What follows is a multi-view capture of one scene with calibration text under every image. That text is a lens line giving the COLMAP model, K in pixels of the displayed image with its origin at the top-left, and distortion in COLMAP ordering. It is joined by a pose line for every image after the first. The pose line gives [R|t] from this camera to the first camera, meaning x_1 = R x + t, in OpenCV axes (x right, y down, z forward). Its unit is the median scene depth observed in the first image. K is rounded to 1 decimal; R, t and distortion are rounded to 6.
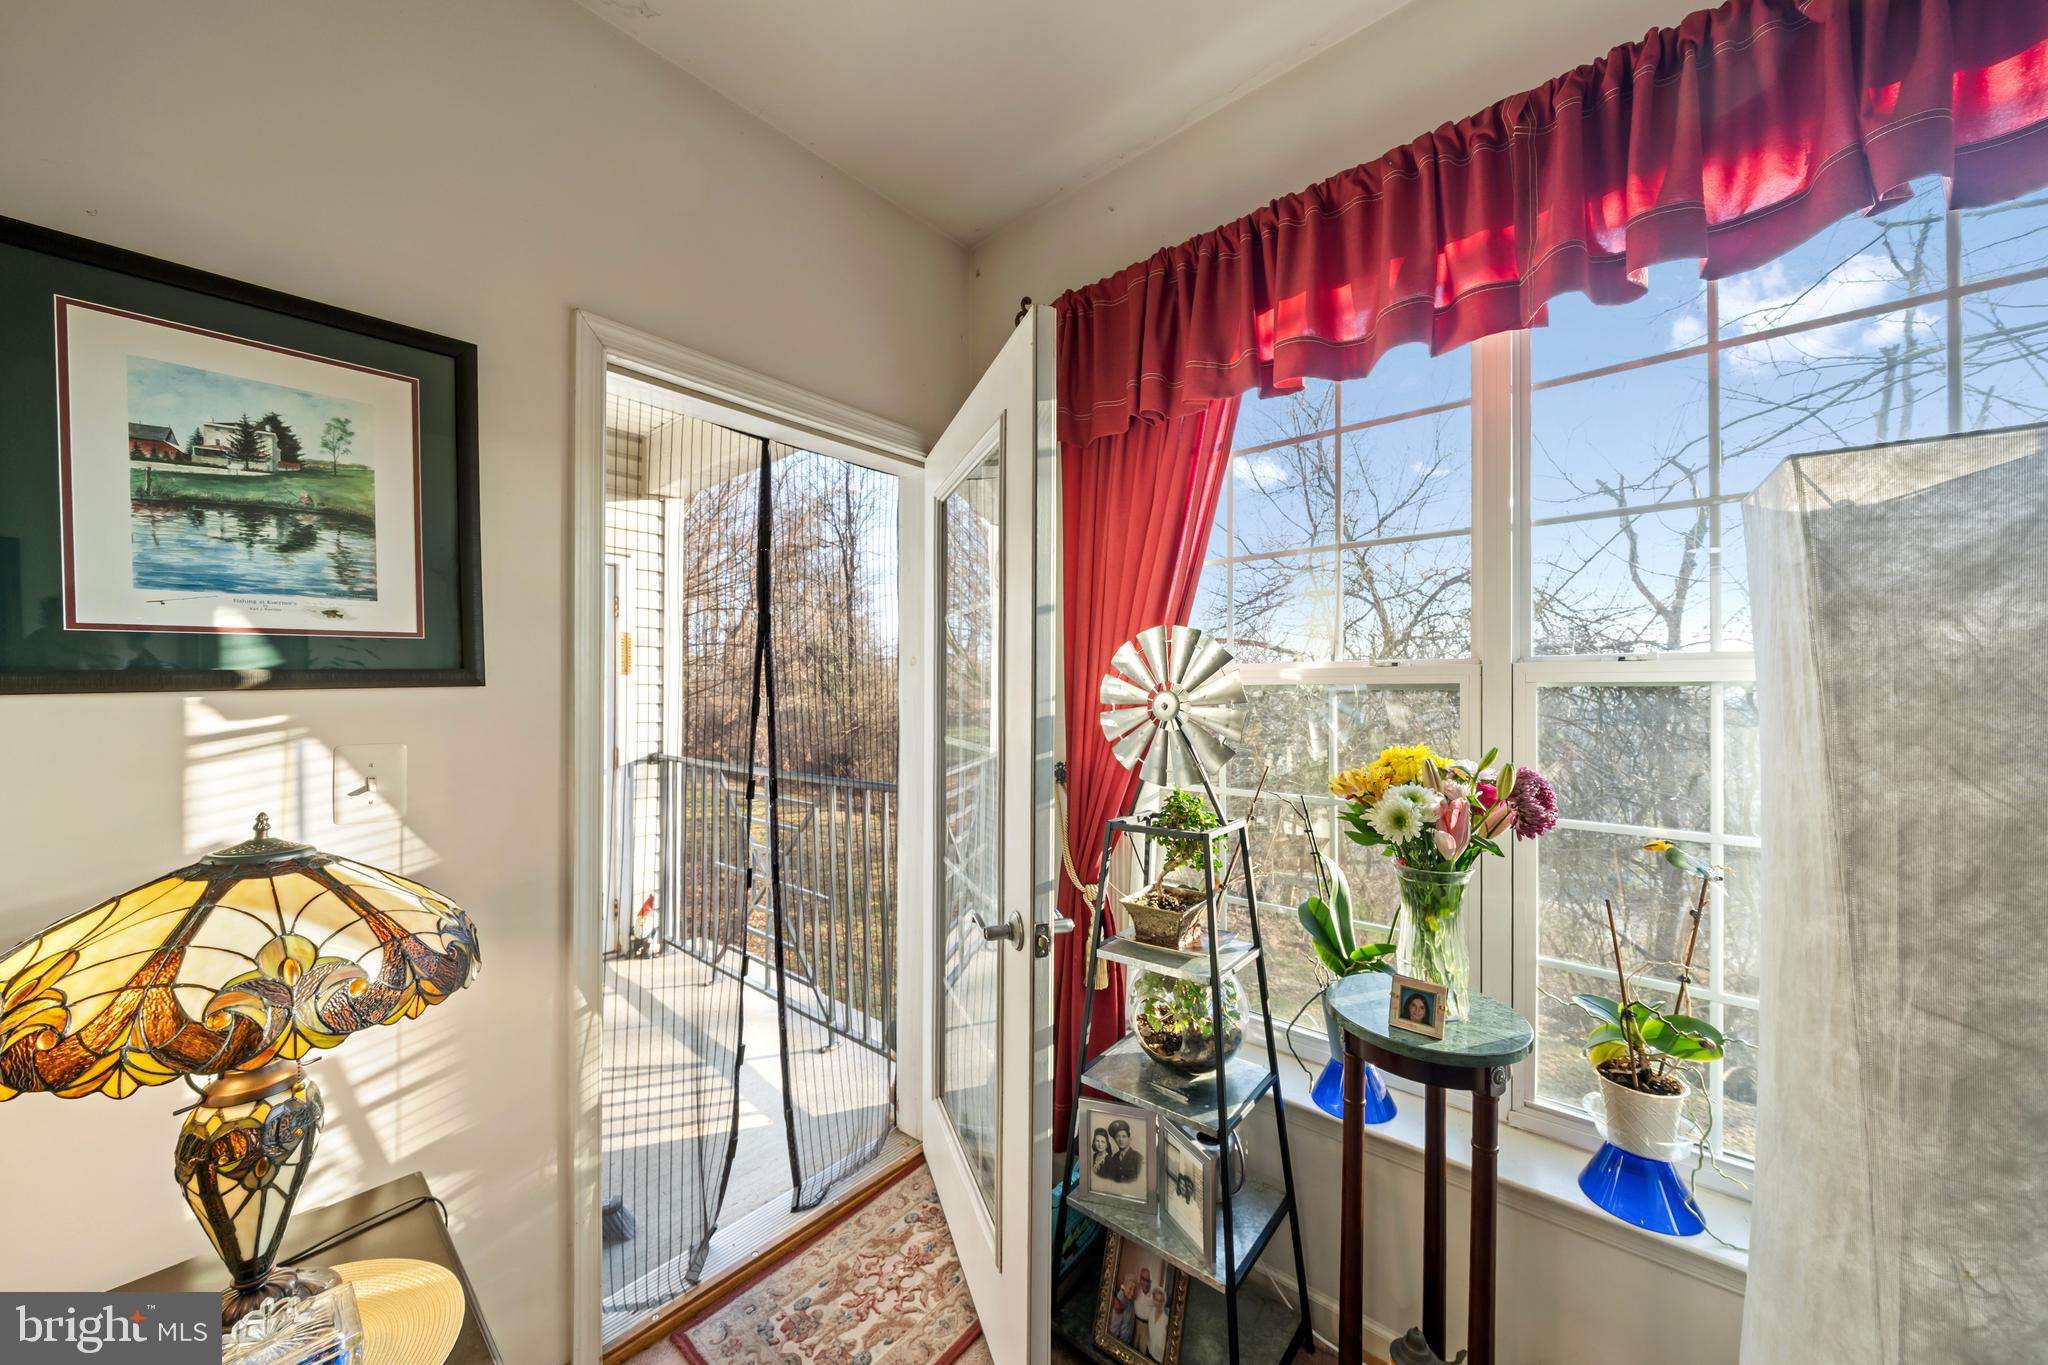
lens RADIAL K [[704.0, 0, 1033.8], [0, 704.0, 677.5], [0, 0, 1]] dist [-0.005638, 0.000177]
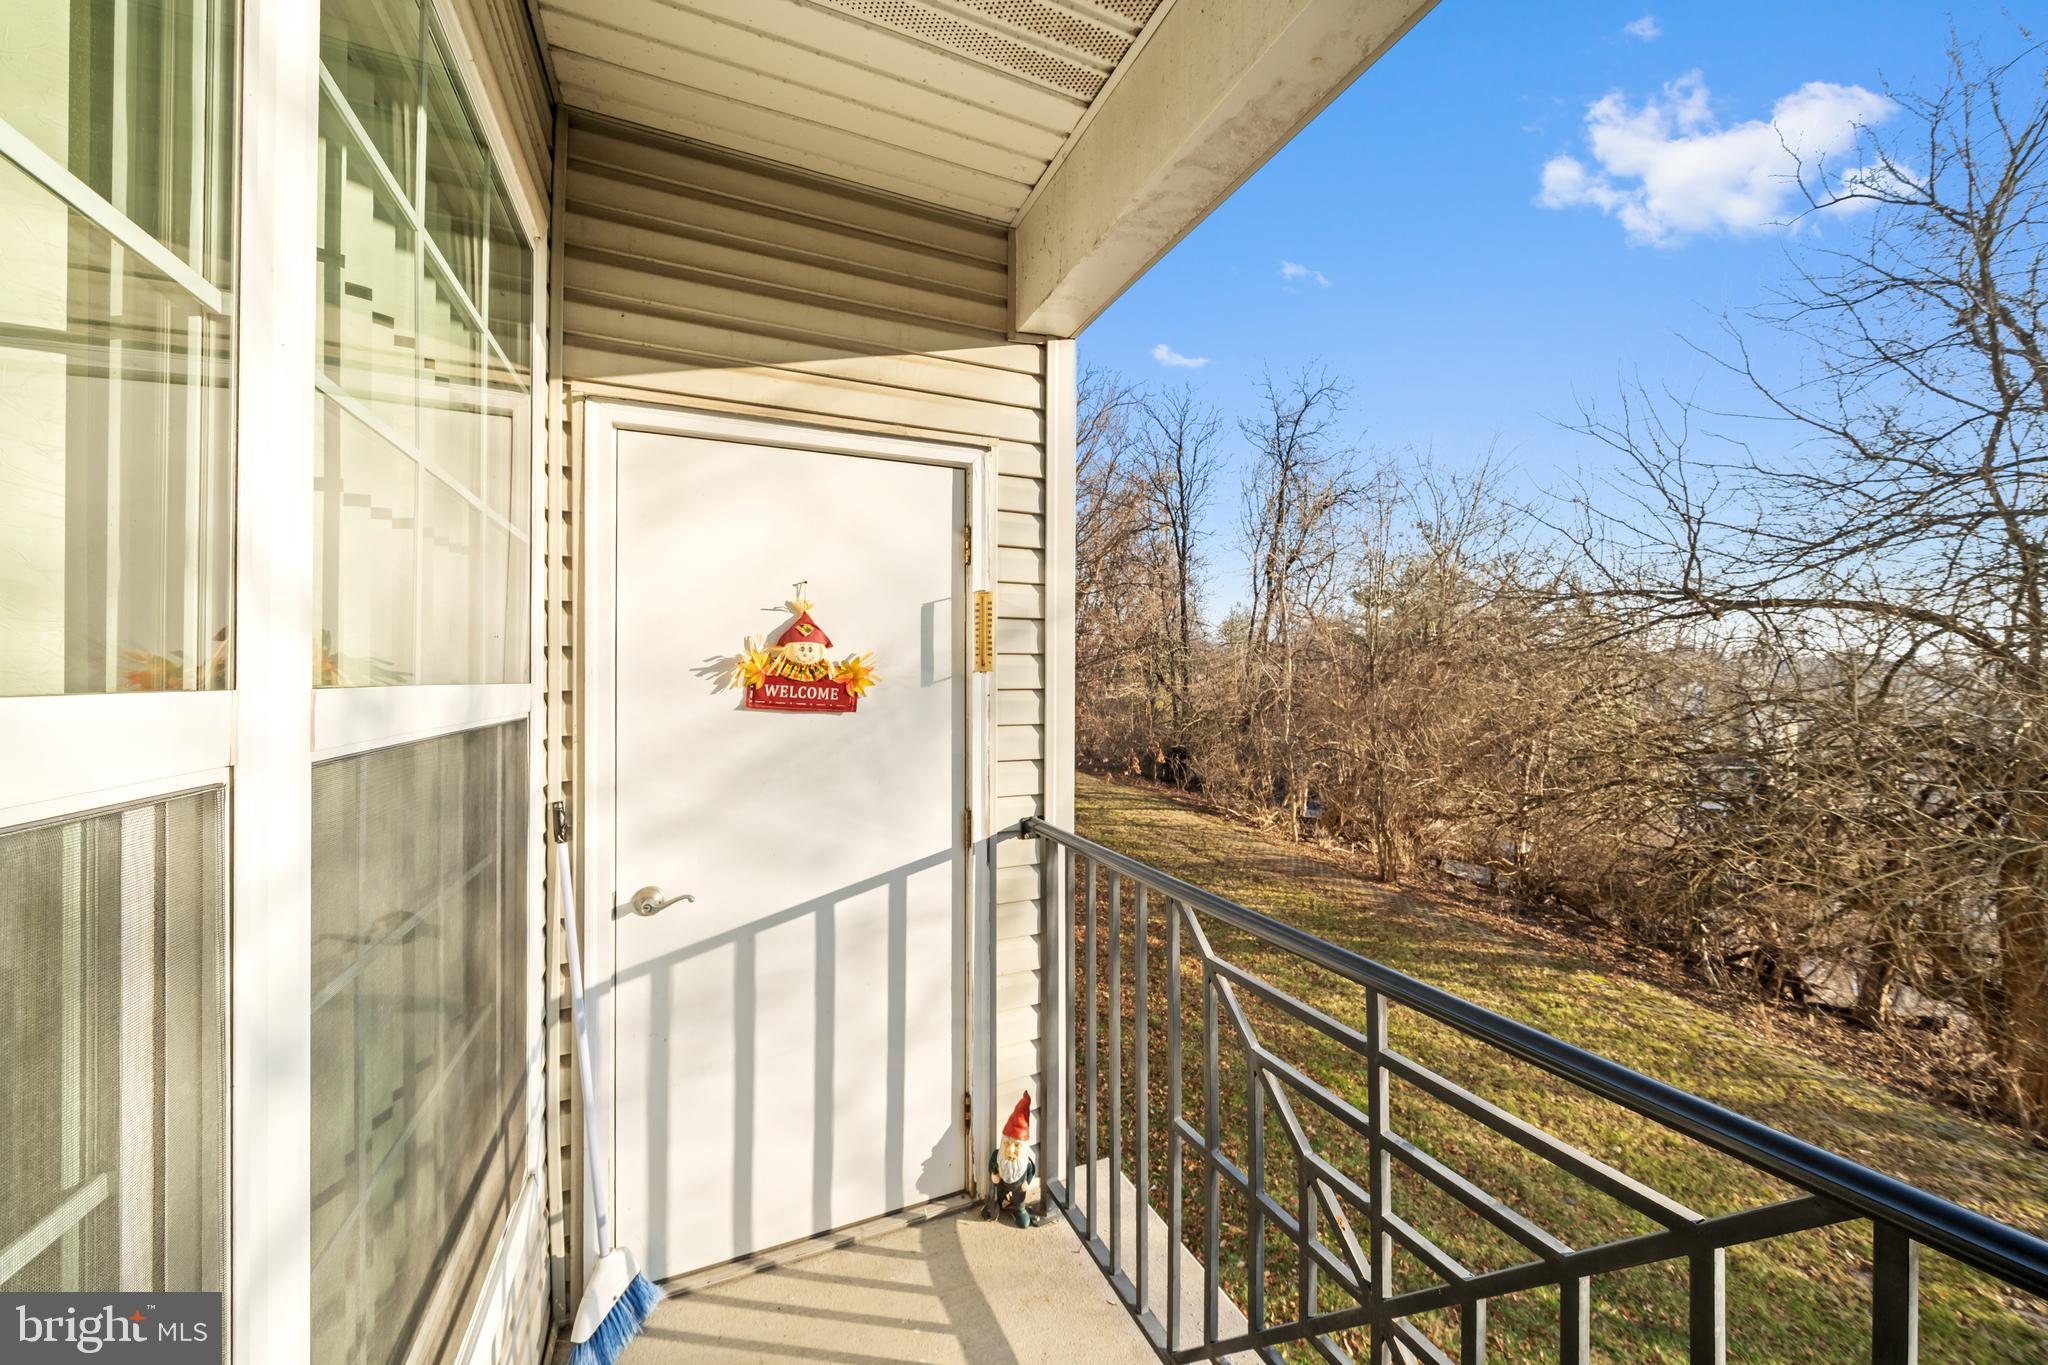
lens RADIAL K [[704.0, 0, 1024.1], [0, 704.0, 665.2], [0, 0, 1]] dist [-0.005638, 0.000177]
pose [[0.896332, 0.001509, -0.443381, -0.309721], [0.000067, 0.999994, 0.003540, -0.009884], [0.443384, -0.003202, 0.896326, 0.523687]]
